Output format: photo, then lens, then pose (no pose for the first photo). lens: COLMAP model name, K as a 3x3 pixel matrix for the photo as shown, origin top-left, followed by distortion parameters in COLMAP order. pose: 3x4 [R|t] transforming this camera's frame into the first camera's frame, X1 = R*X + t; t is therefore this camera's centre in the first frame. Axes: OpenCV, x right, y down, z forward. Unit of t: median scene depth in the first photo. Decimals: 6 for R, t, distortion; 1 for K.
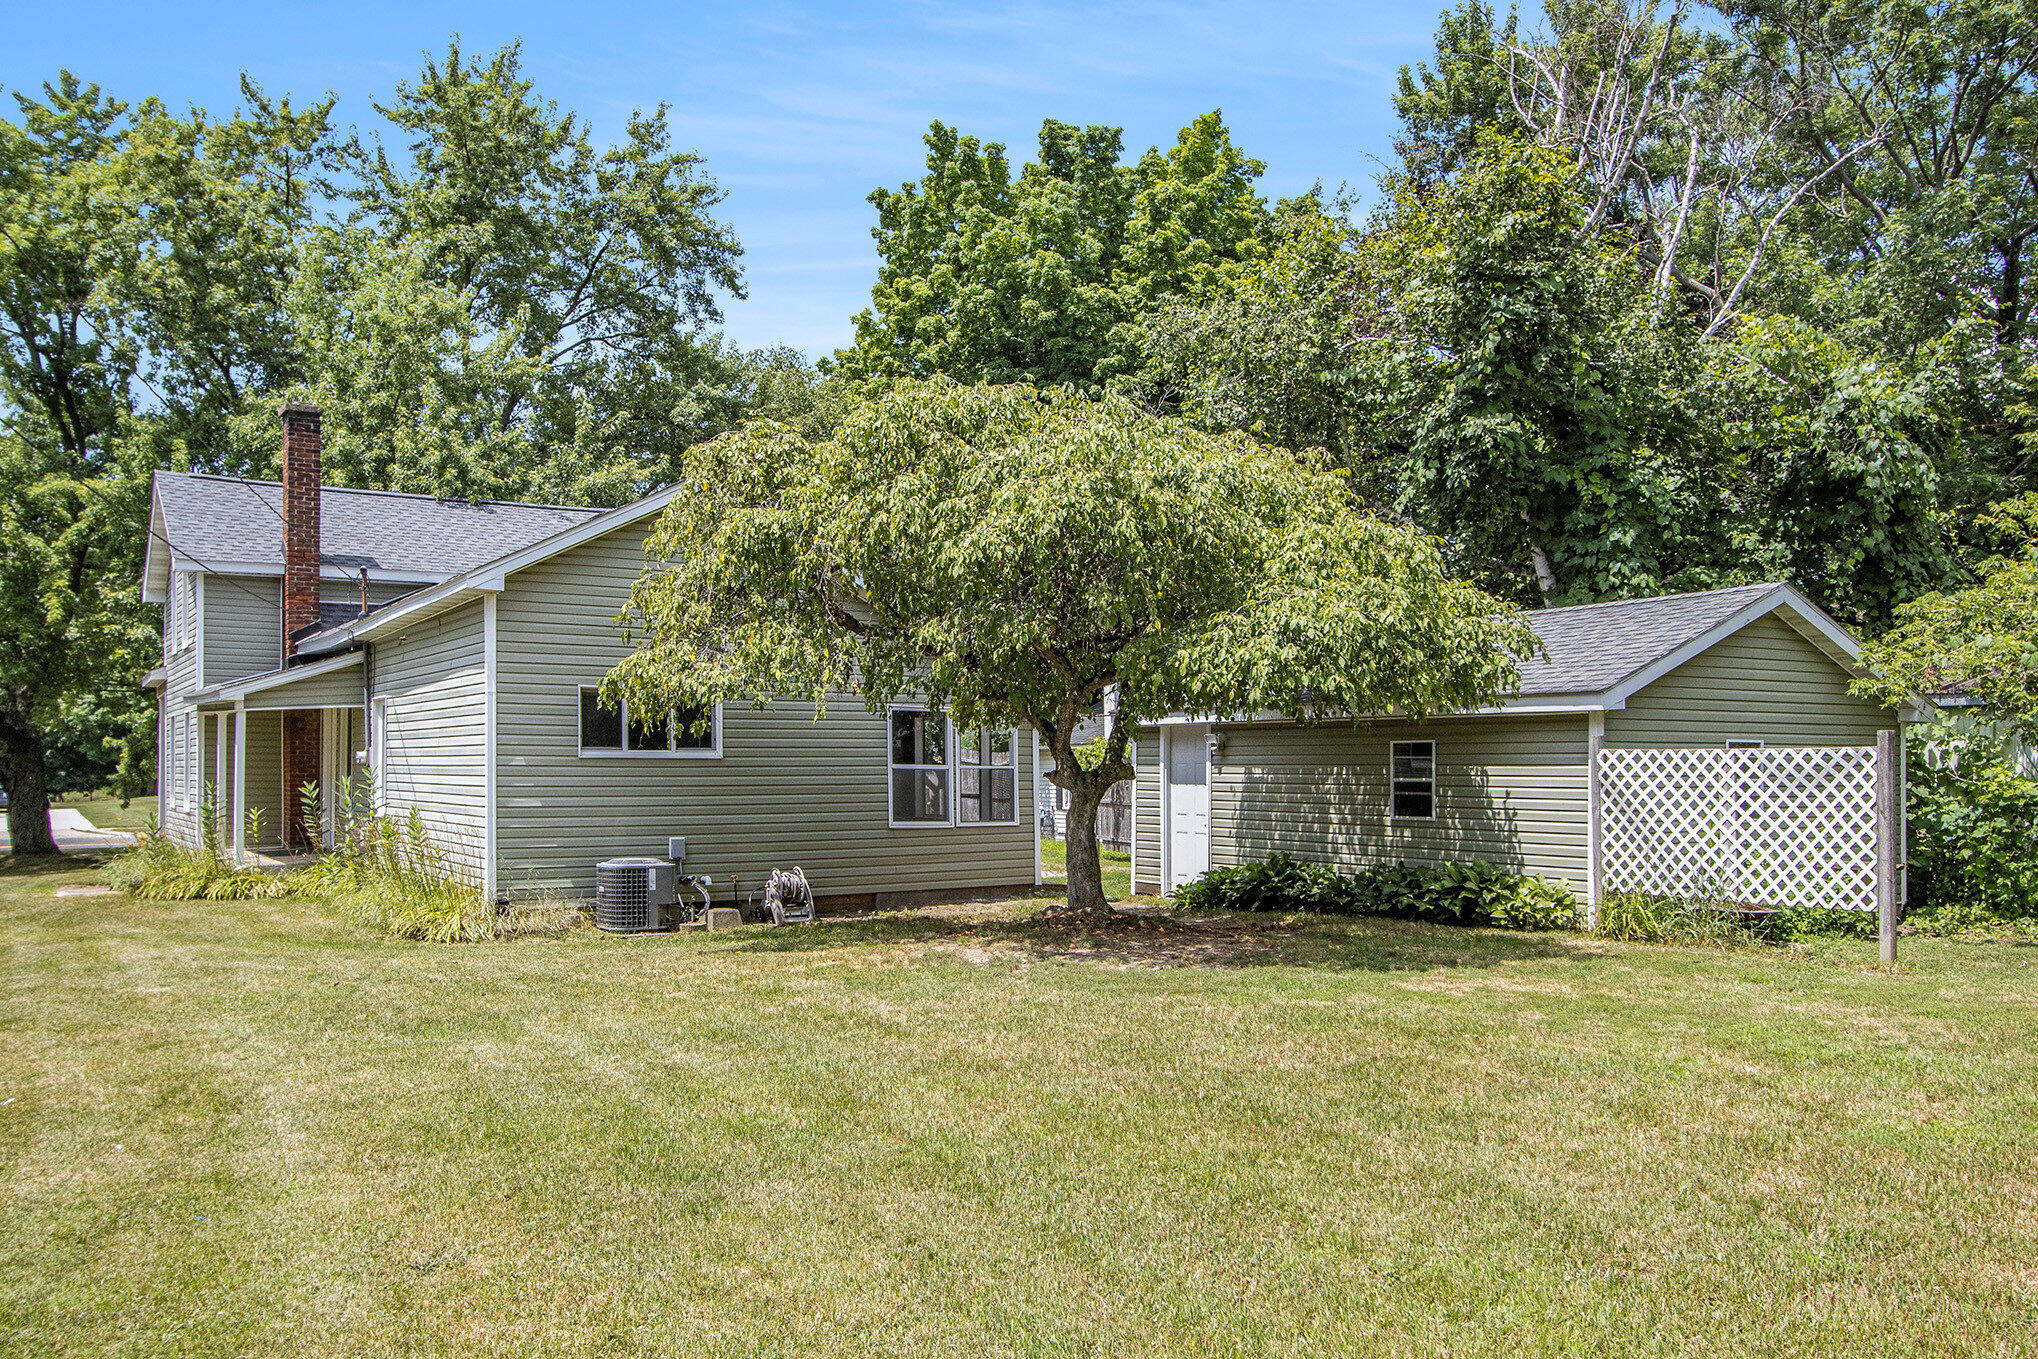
lens RADIAL K [[1572.9, 0, 1021.8], [0, 1572.9, 681.5], [0, 0, 1]] dist [-0.012141, 0.000256]
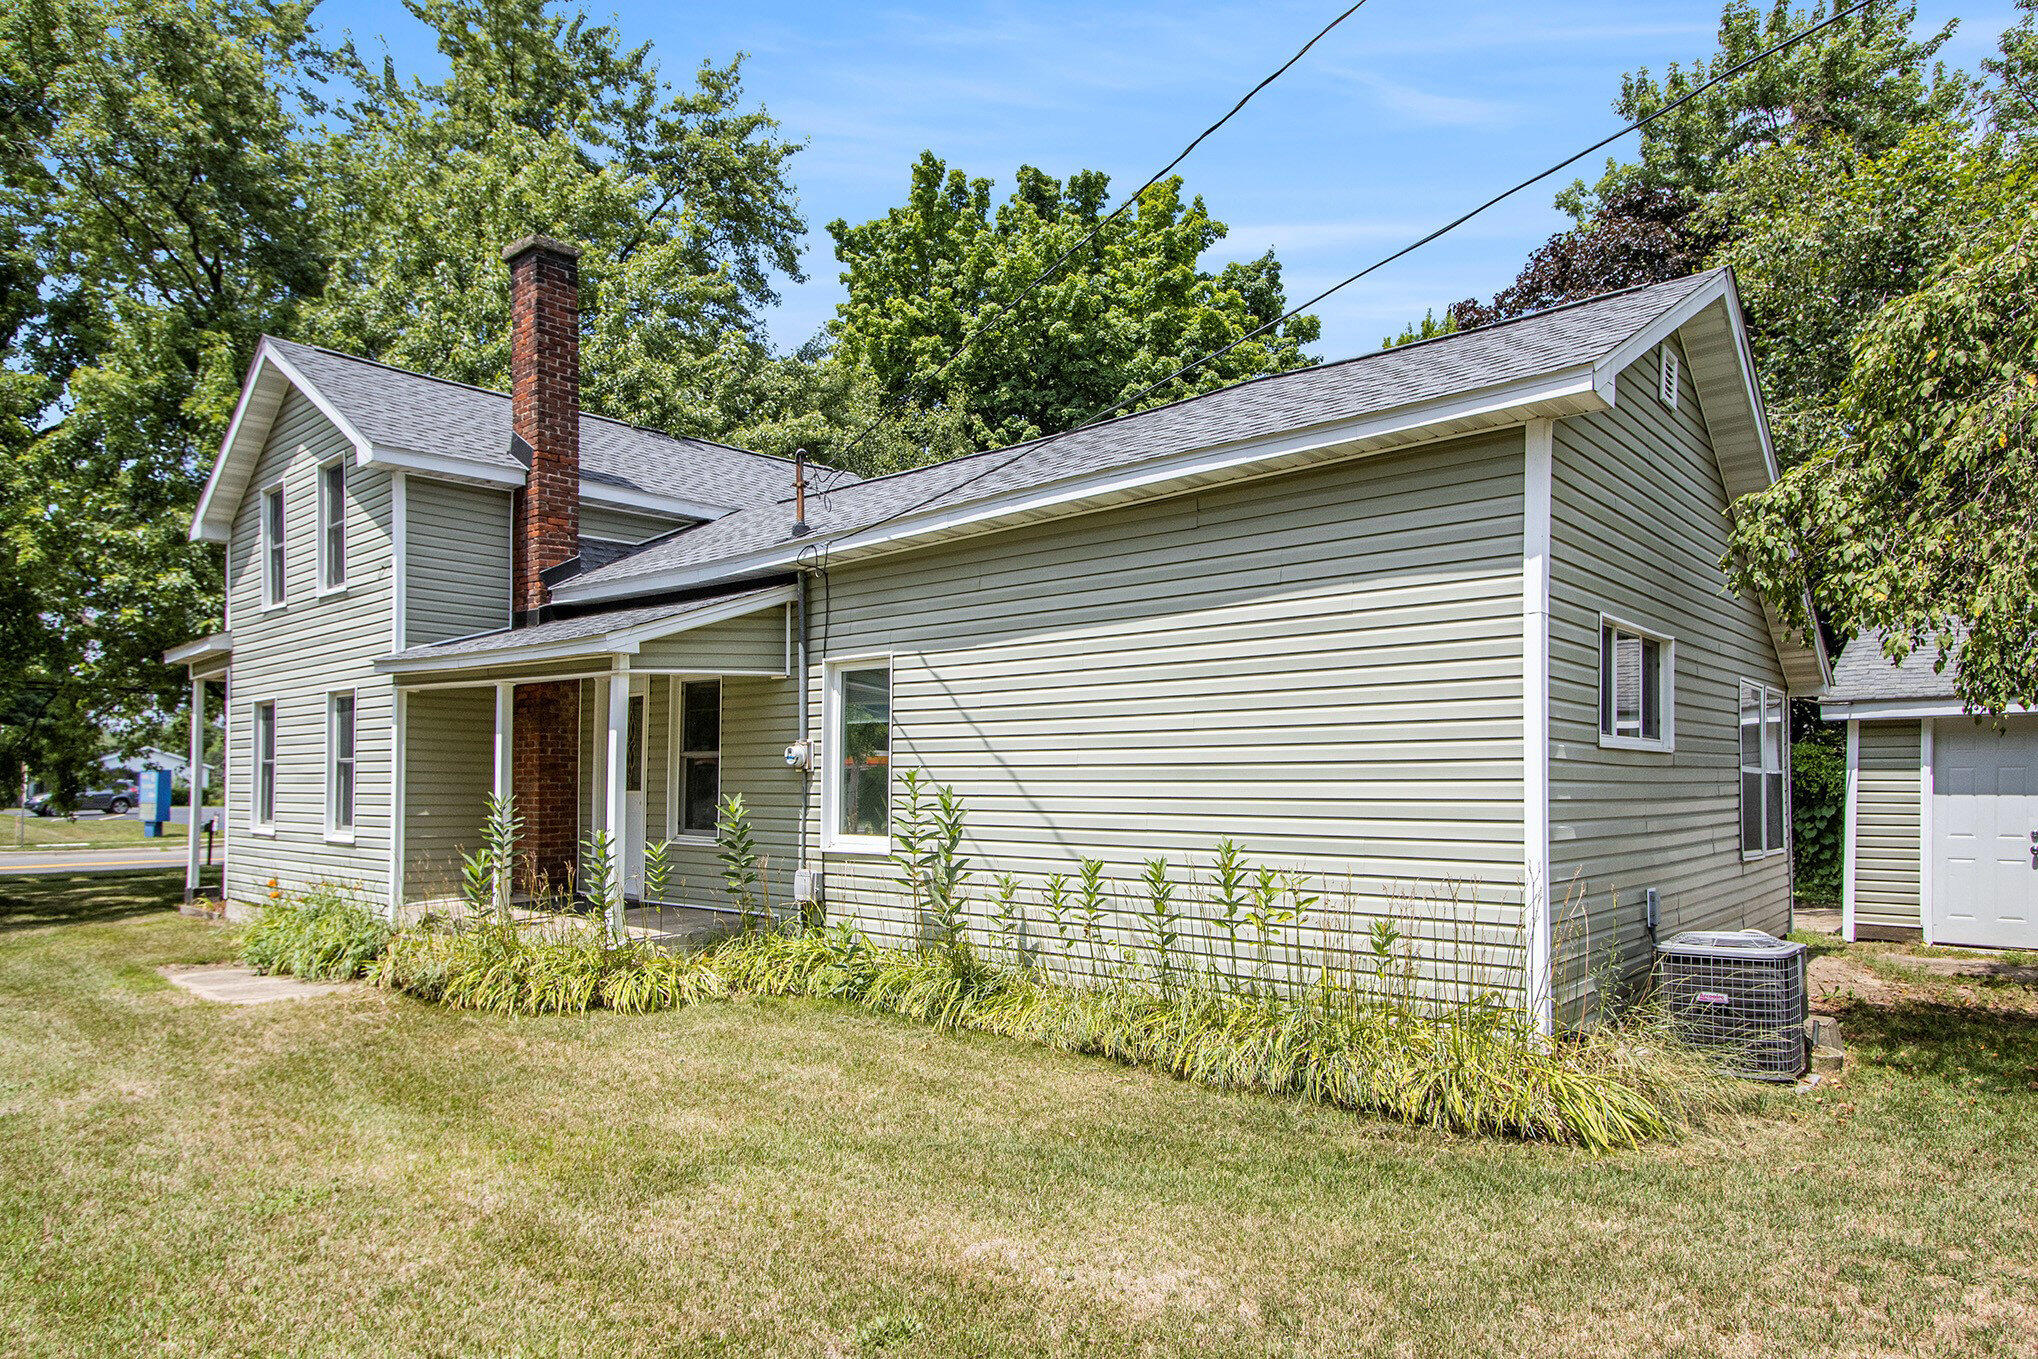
lens RADIAL K [[1224.0, 0, 1016.8], [0, 1224.0, 686.8], [0, 0, 1]] dist [0.020409, 0.001233]
pose [[0.968319, 0.019722, 0.248938, -0.233110], [-0.014265, 0.999617, -0.023704, 0.016244], [-0.249311, 0.019401, 0.968229, 0.257435]]
